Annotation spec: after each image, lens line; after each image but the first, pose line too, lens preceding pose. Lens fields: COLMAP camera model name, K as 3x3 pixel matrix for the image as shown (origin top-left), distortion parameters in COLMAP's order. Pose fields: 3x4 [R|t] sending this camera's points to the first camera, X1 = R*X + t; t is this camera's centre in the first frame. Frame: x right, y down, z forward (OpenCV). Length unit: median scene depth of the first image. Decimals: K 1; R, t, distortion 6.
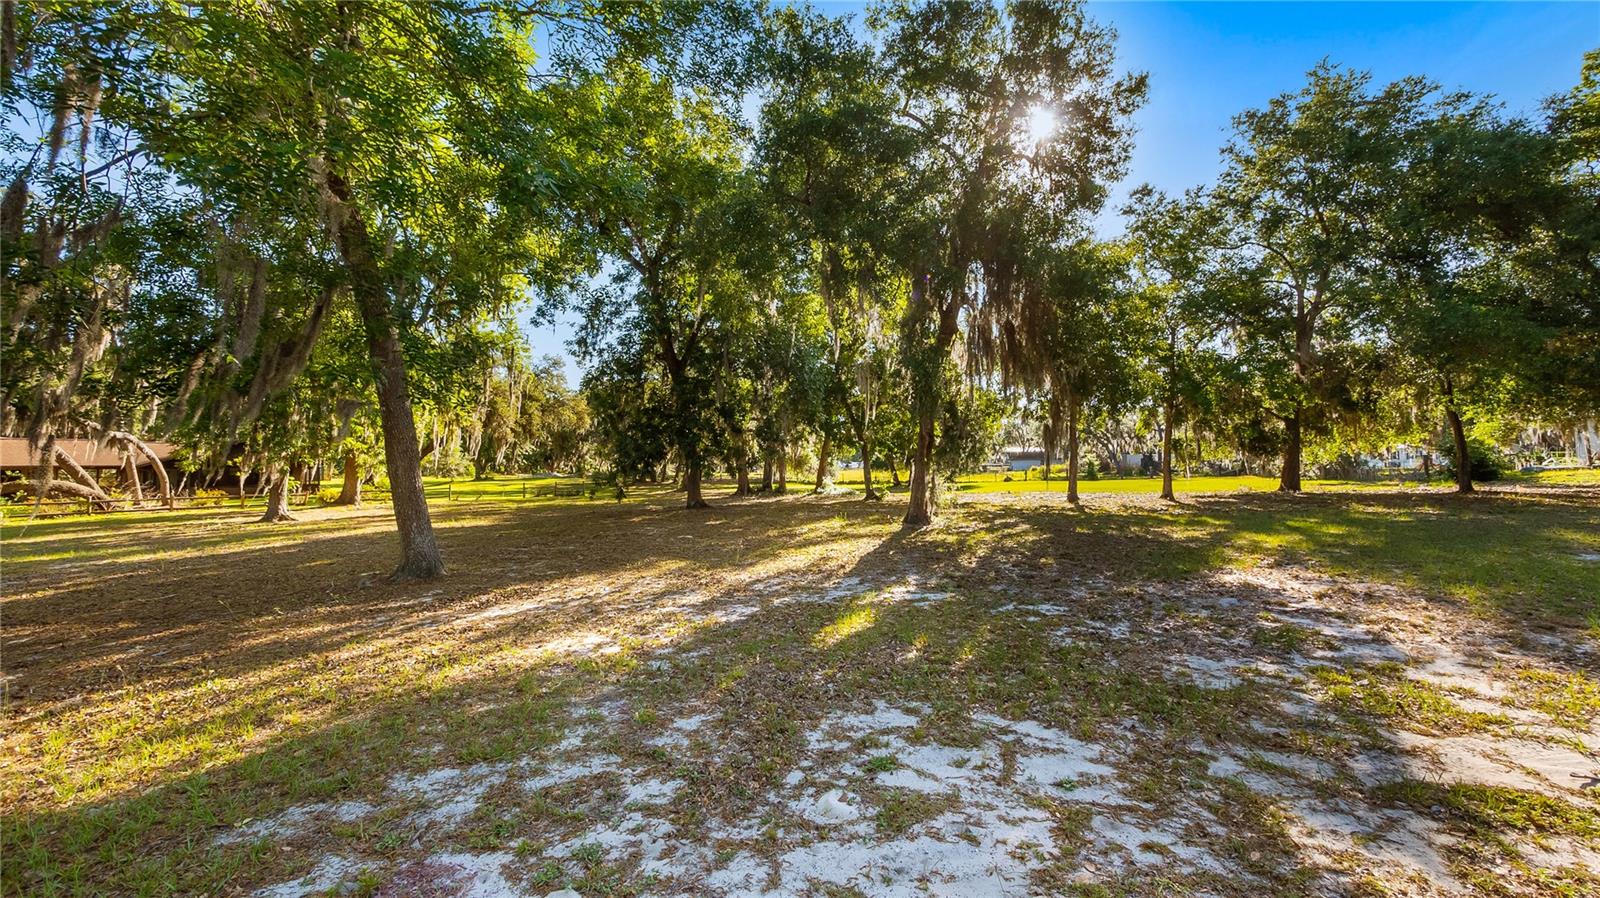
lens RADIAL K [[629.9, 0, 800.0], [0, 629.9, 449.0], [0, 0, 1]] dist [-0.001213, -0.000342]
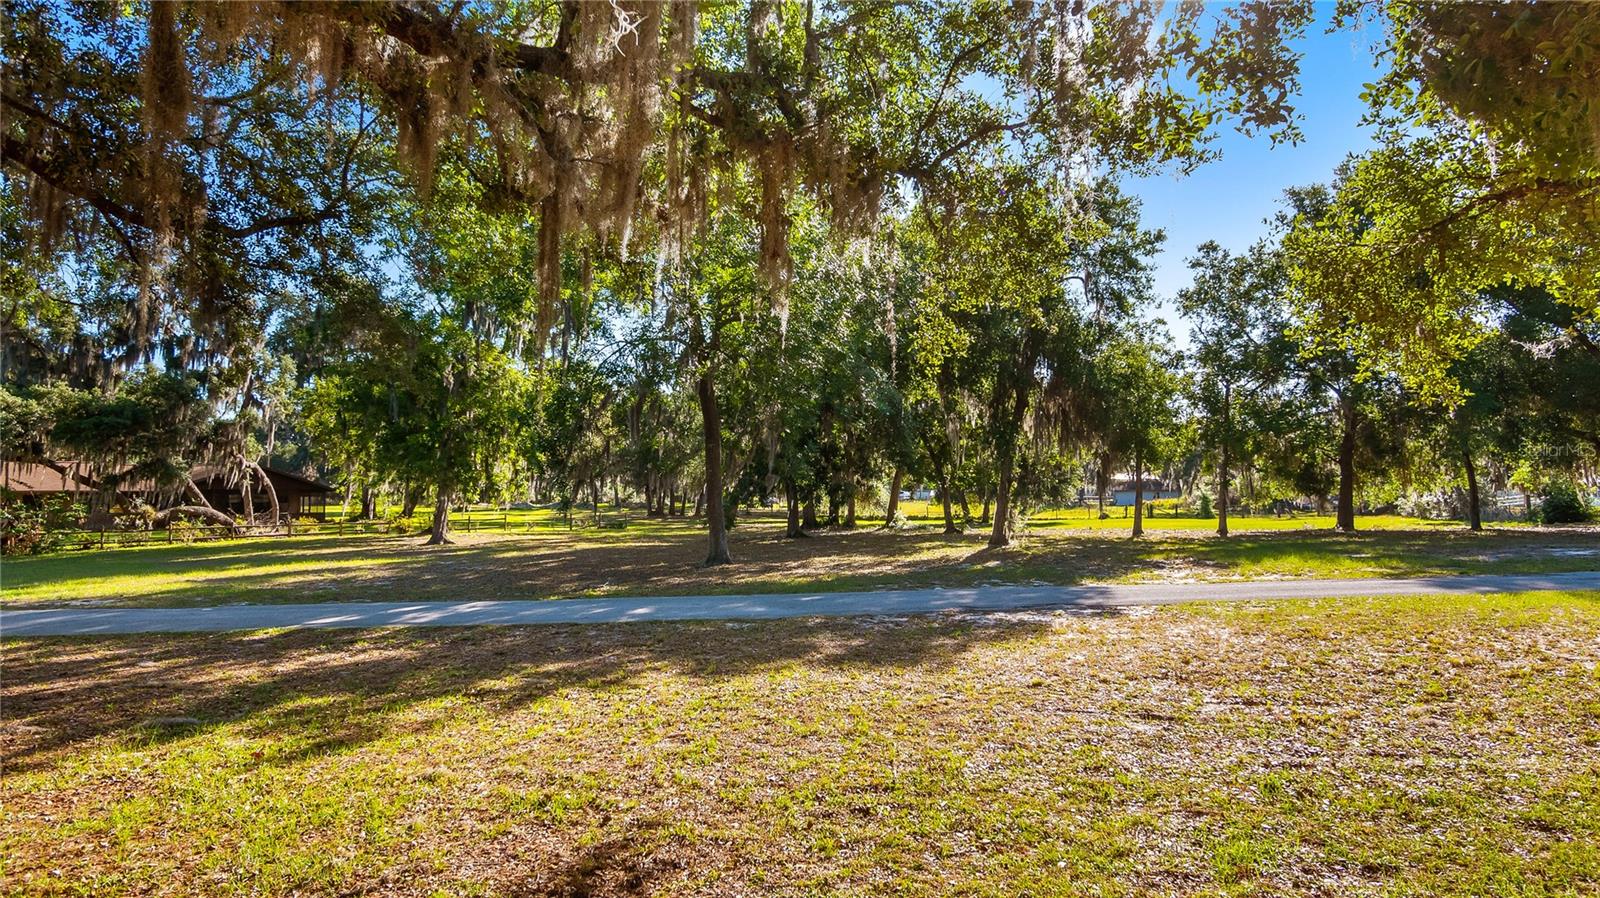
lens RADIAL K [[934.1, 0, 800.0], [0, 934.1, 449.0], [0, 0, 1]] dist [0.023769, 0.000028]
pose [[0.999850, 0.008285, -0.015207, -0.136003], [-0.008617, 0.999723, -0.021902, -0.026225], [0.015021, 0.022030, 0.999644, -0.654035]]
